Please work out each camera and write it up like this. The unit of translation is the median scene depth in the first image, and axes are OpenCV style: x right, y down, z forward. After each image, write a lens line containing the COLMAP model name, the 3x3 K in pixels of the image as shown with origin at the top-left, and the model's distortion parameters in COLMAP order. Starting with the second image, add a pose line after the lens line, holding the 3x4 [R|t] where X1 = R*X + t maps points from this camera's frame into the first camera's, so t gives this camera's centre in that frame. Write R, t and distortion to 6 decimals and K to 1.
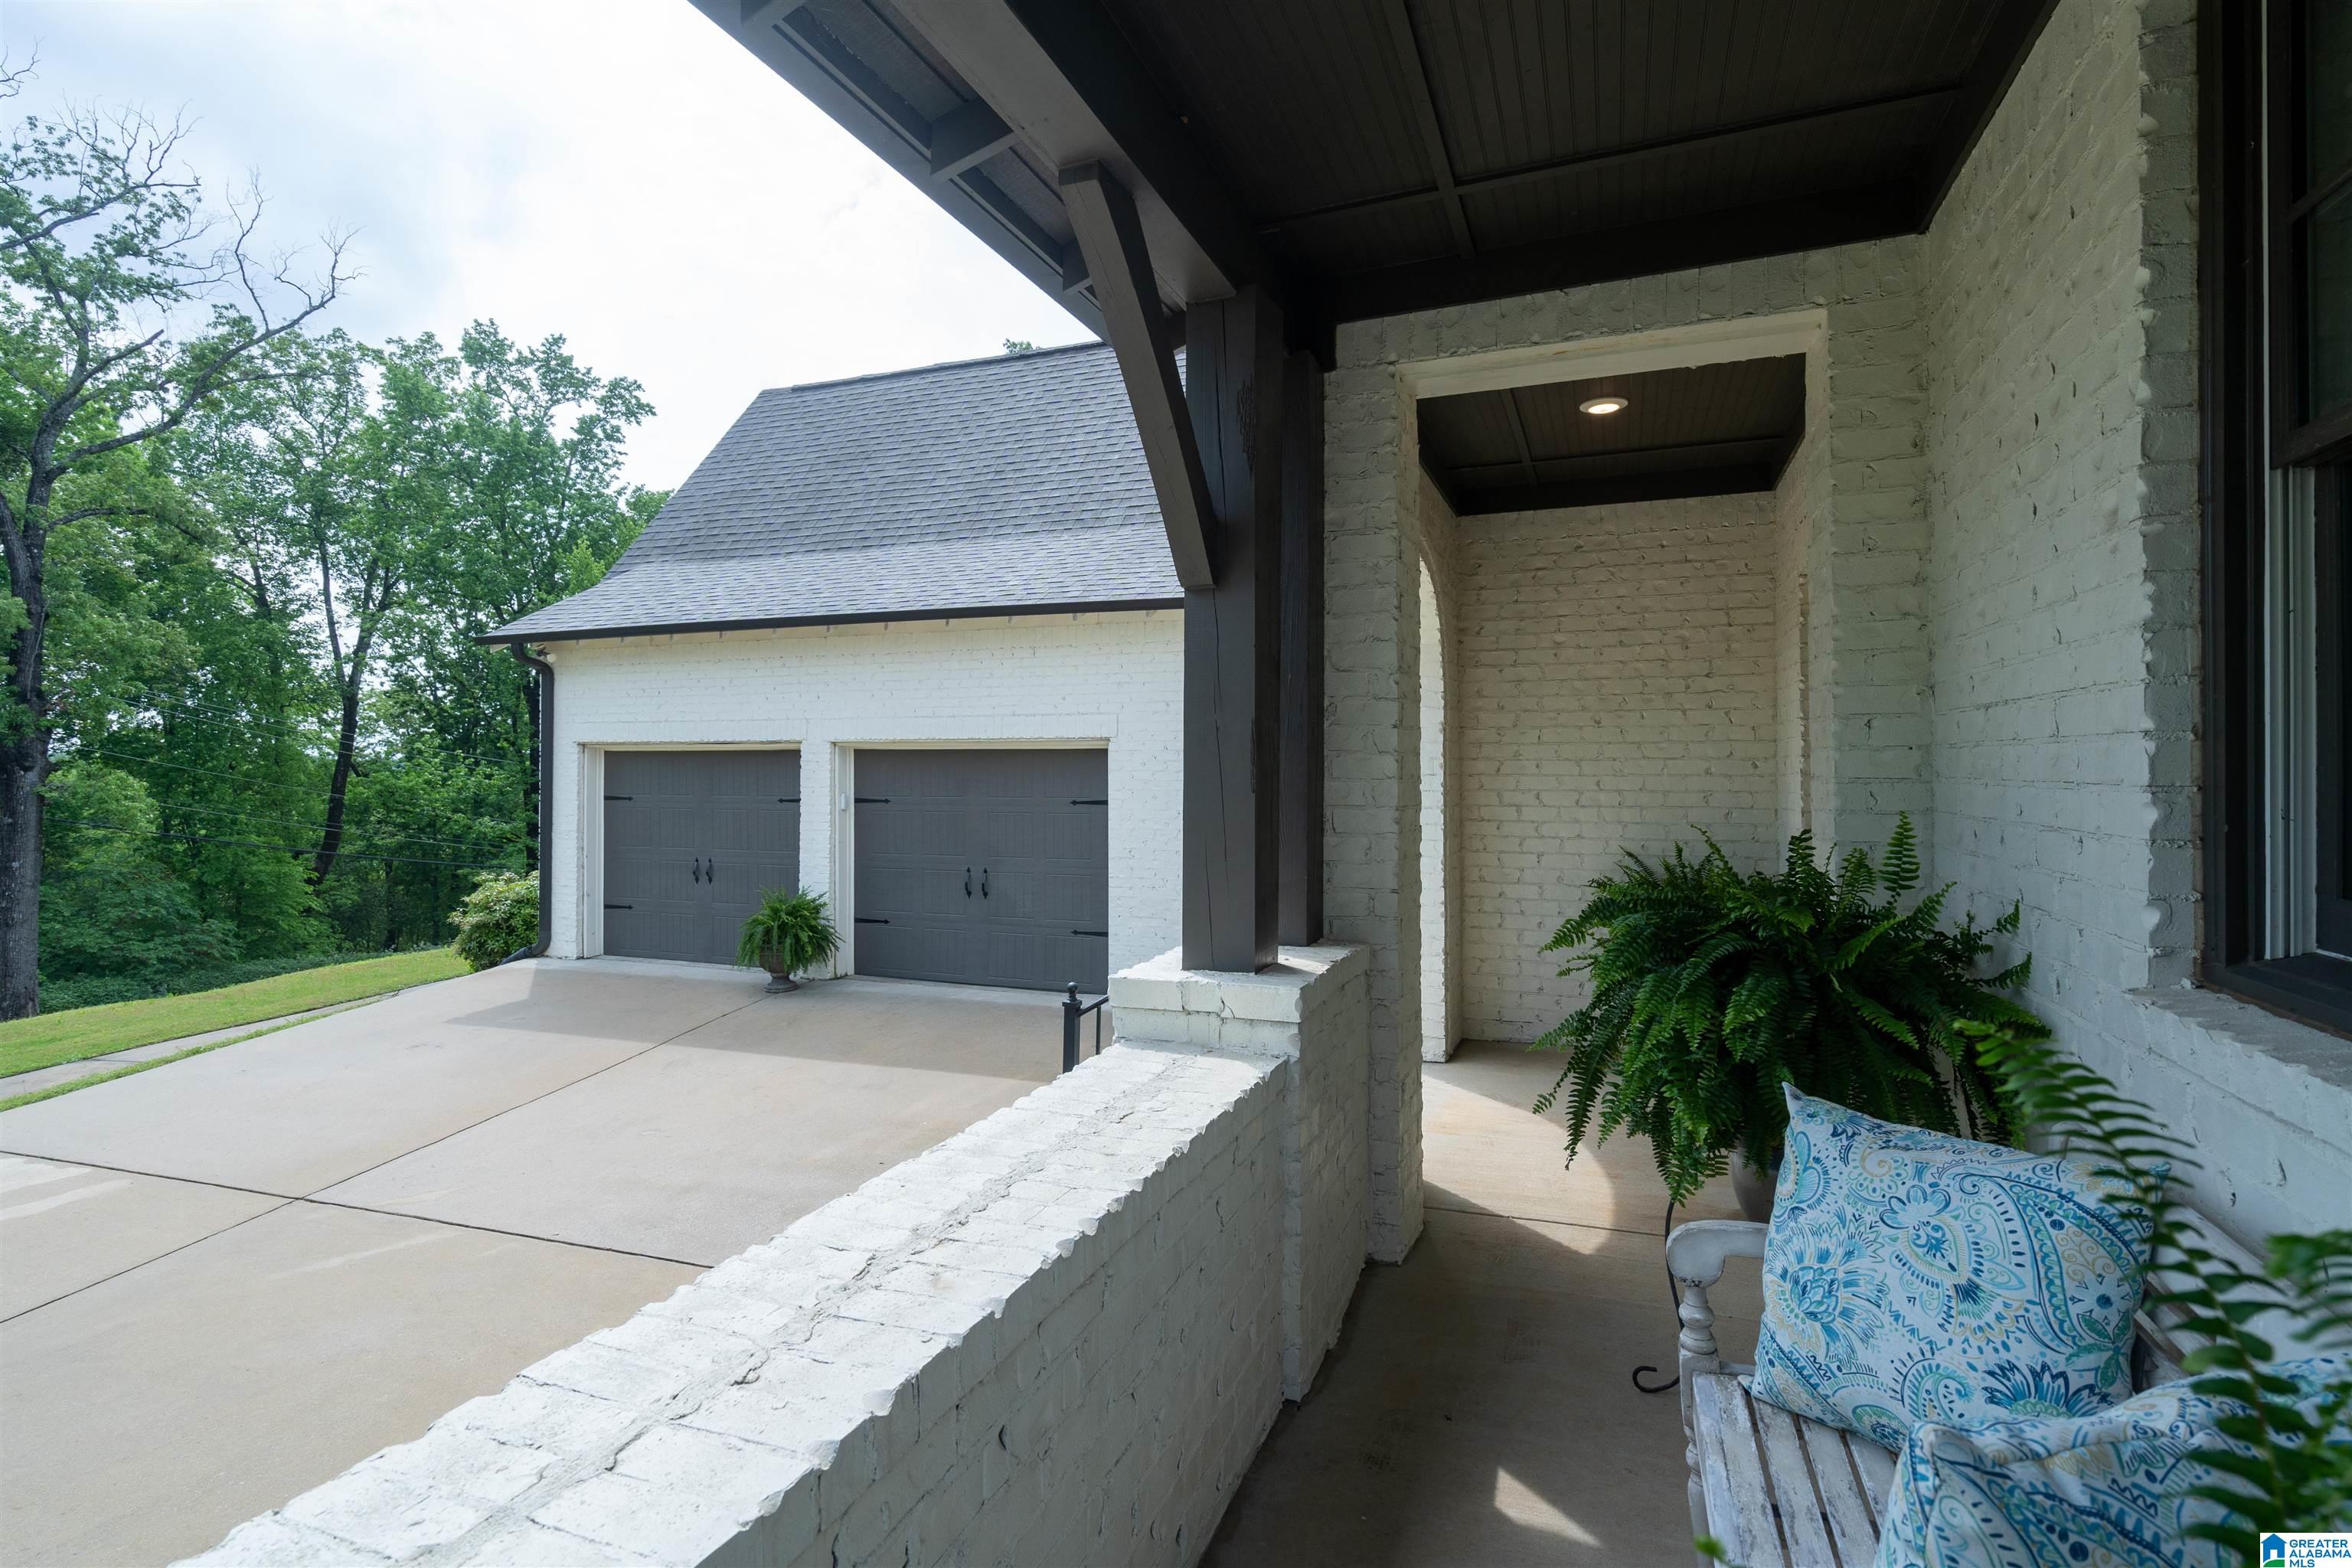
lens RADIAL K [[1158.6, 0, 1170.9], [0, 1158.6, 773.4], [0, 0, 1]] dist [0.000036, -0.000010]
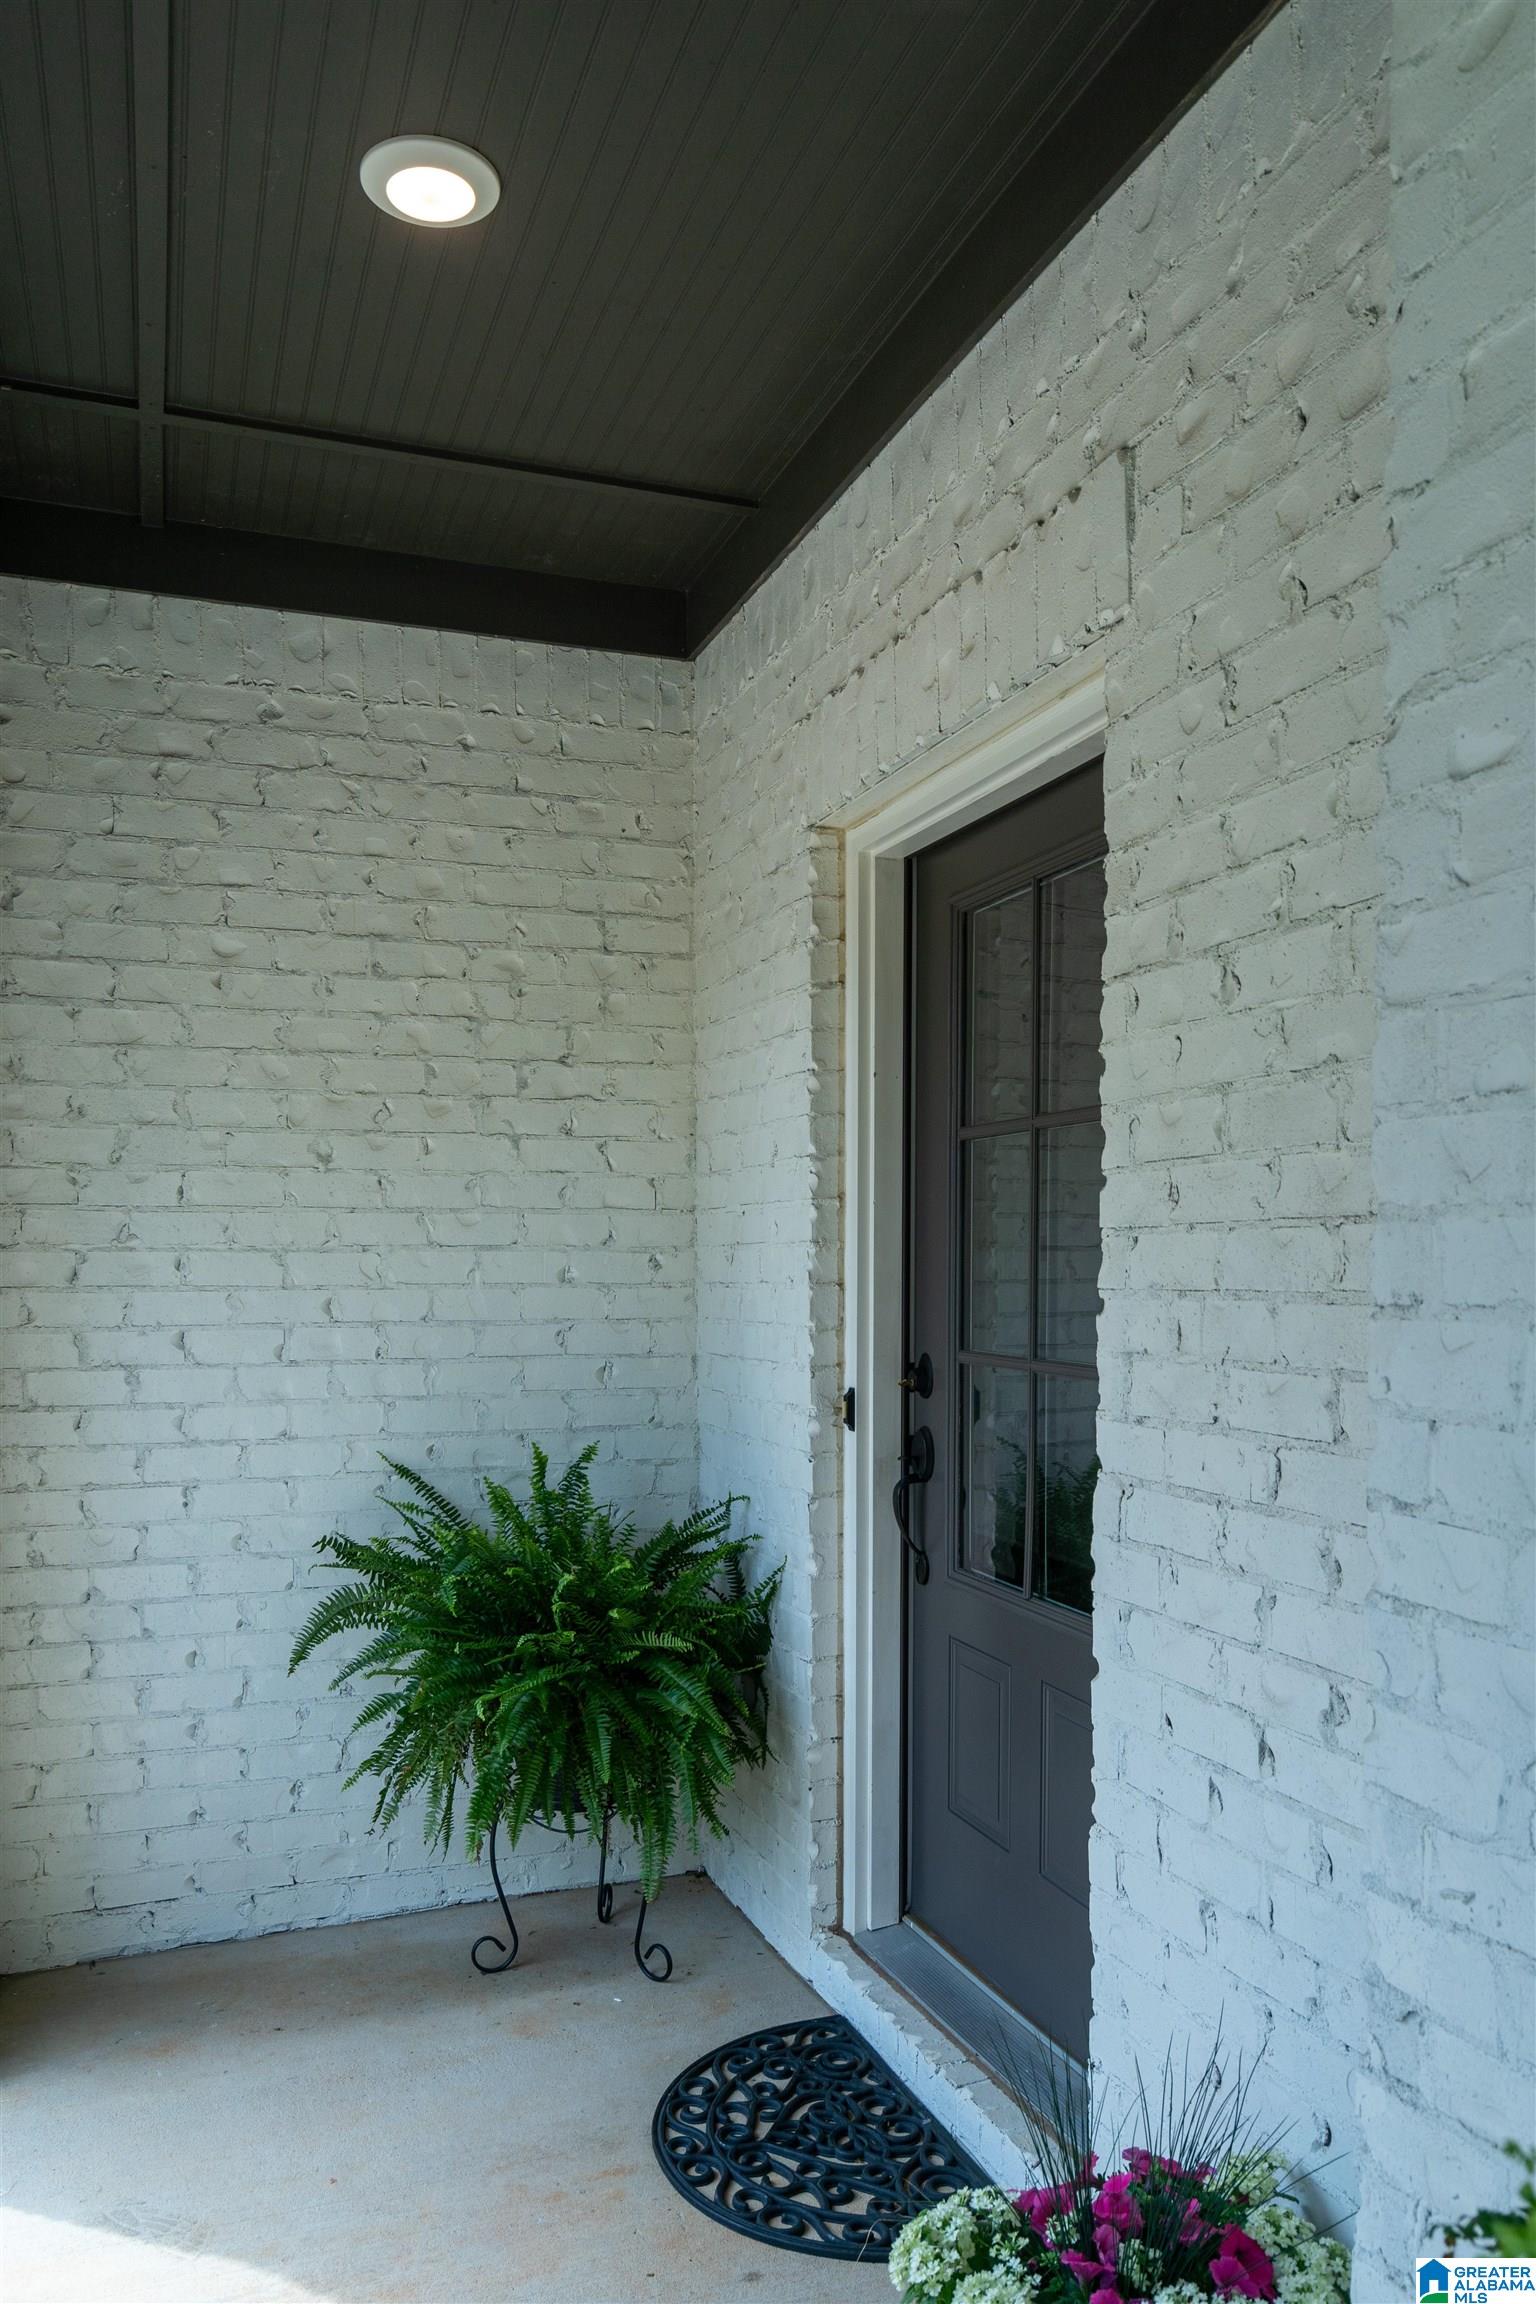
lens RADIAL K [[1640.0, 0, 768.4], [0, 1640.0, 1360.3], [0, 0, 1]] dist [0.010715, 0.000423]
pose [[0.741679, -0.043161, 0.669365, 0.091584], [0.004523, 0.998227, 0.059354, -0.006415], [-0.670739, -0.040994, 0.740559, 0.460627]]
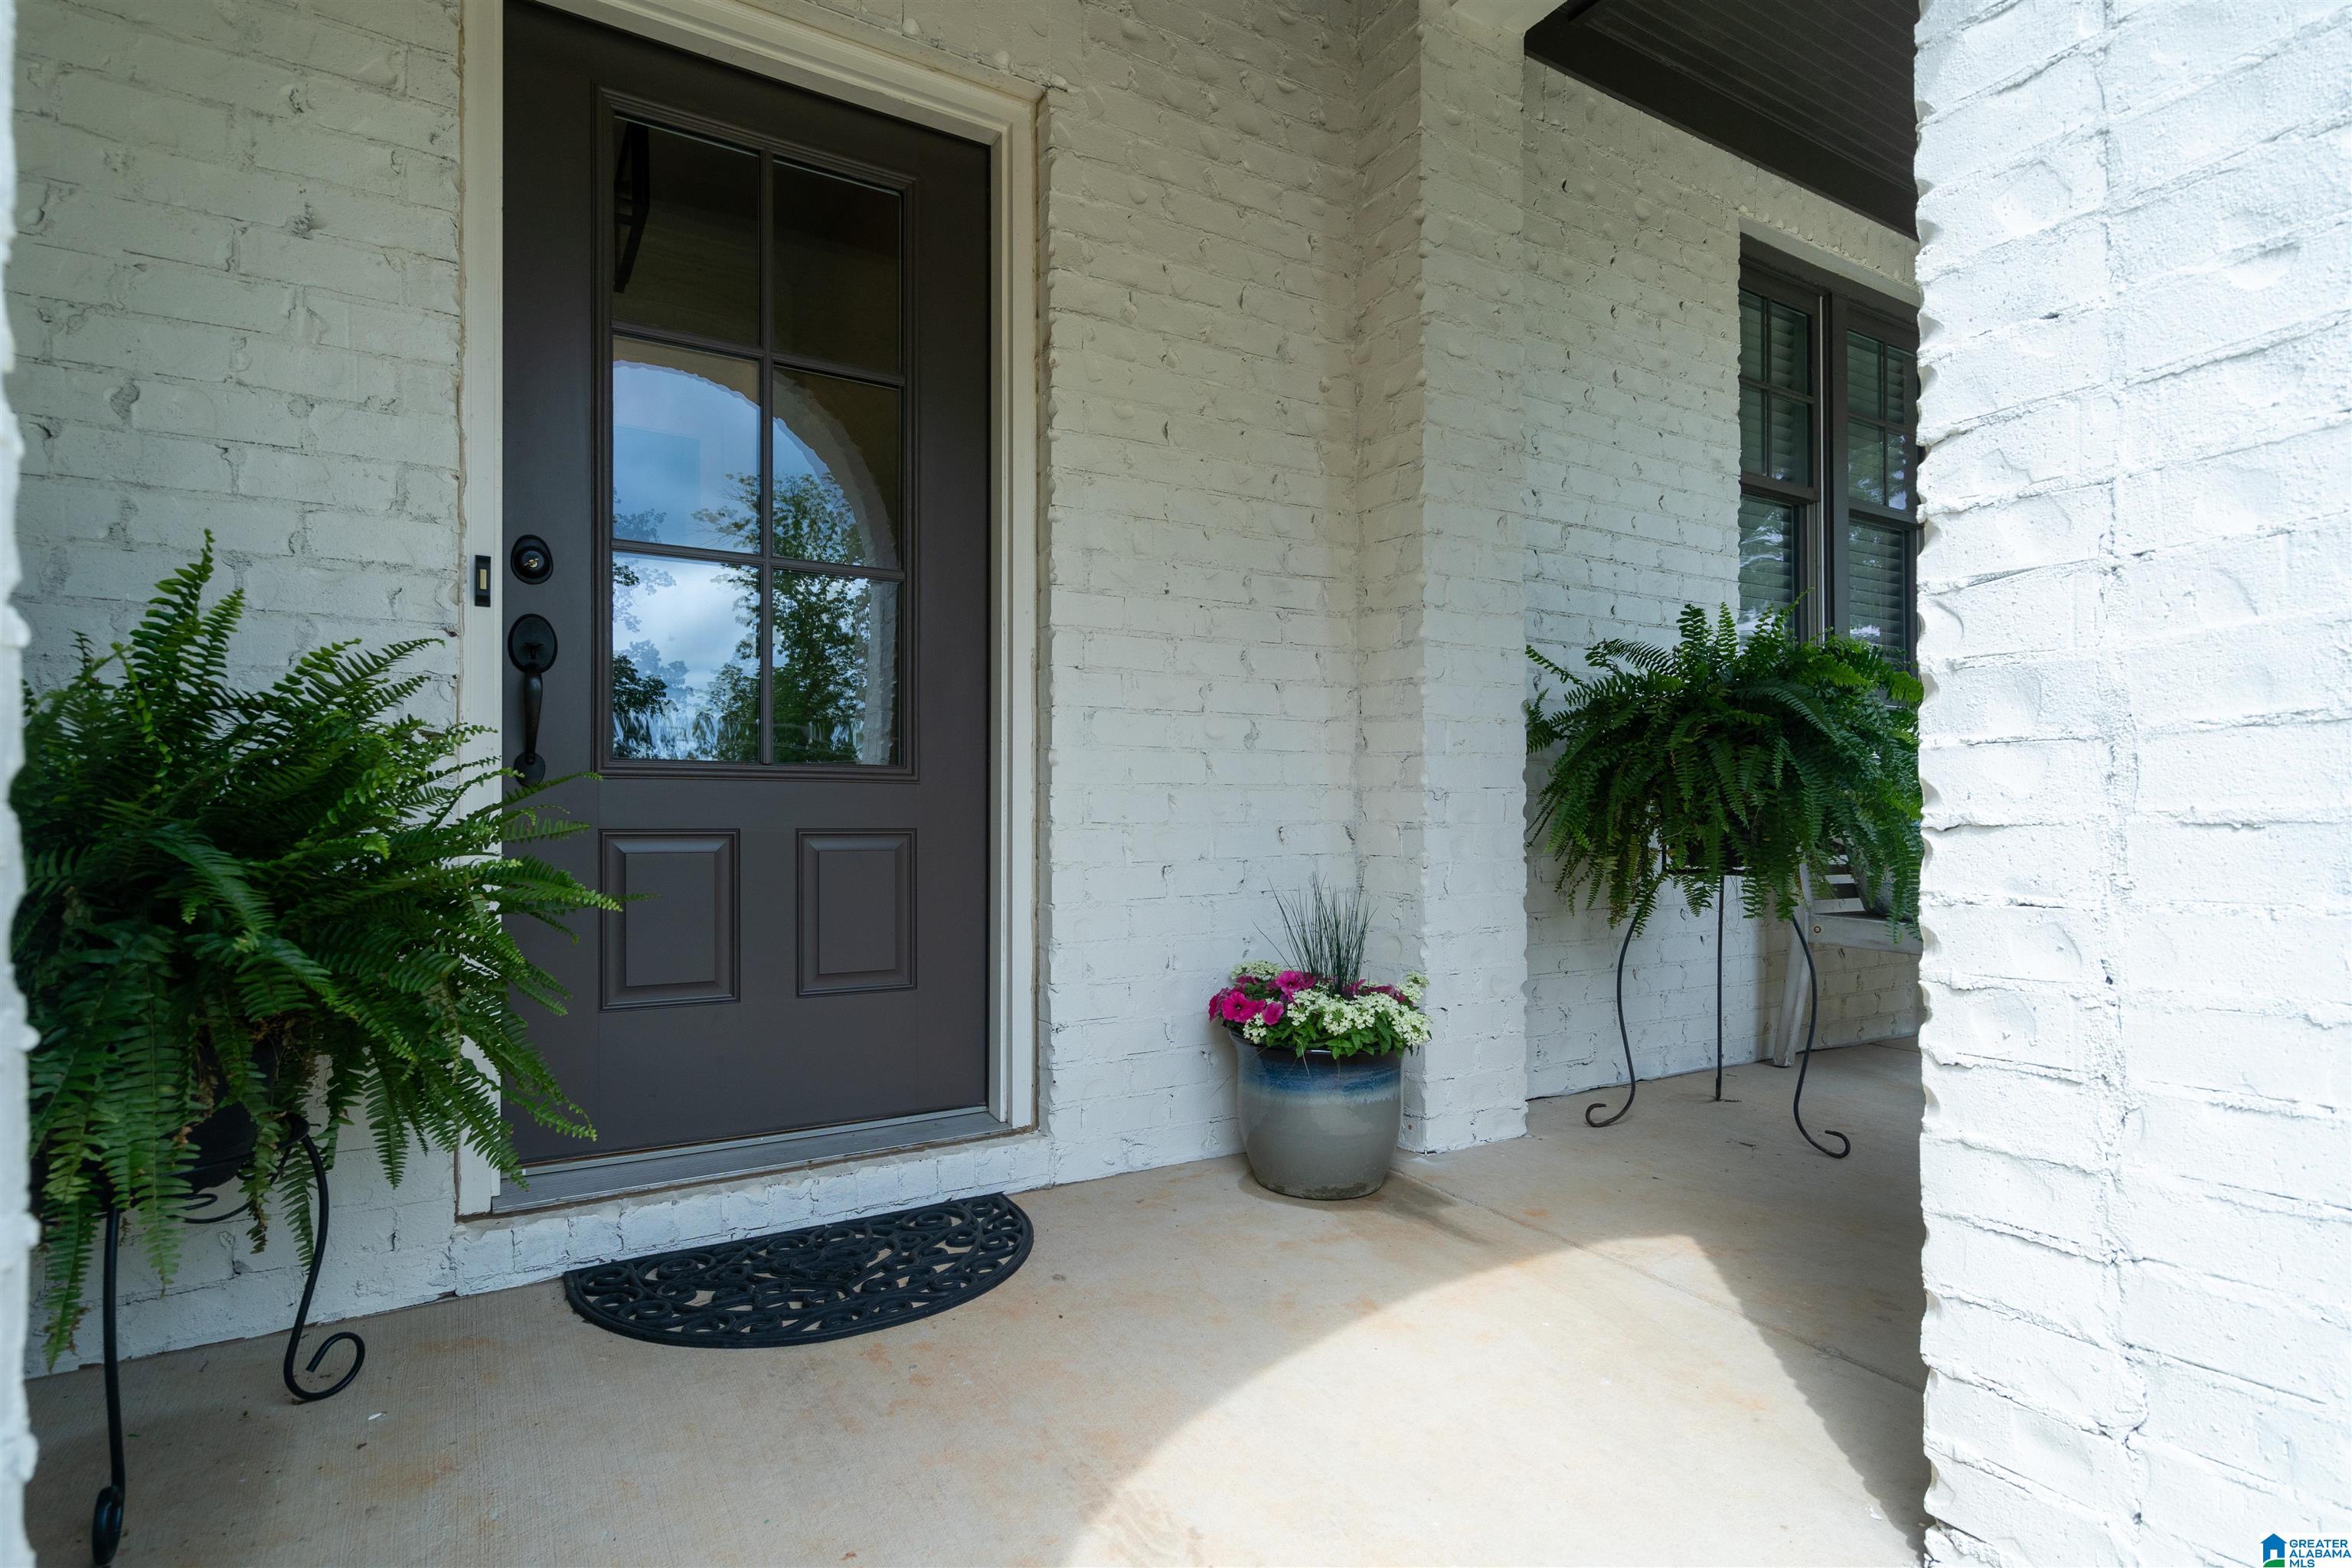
lens RADIAL K [[1212.0, 0, 1180.3], [0, 1212.0, 795.6], [0, 0, 1]] dist [-0.004735, 0.000097]
pose [[-0.799816, 0.006973, 0.600205, 0.116265], [-0.002103, 0.999894, -0.014418, 0.124668], [-0.600242, -0.012794, -0.799716, 1.081673]]
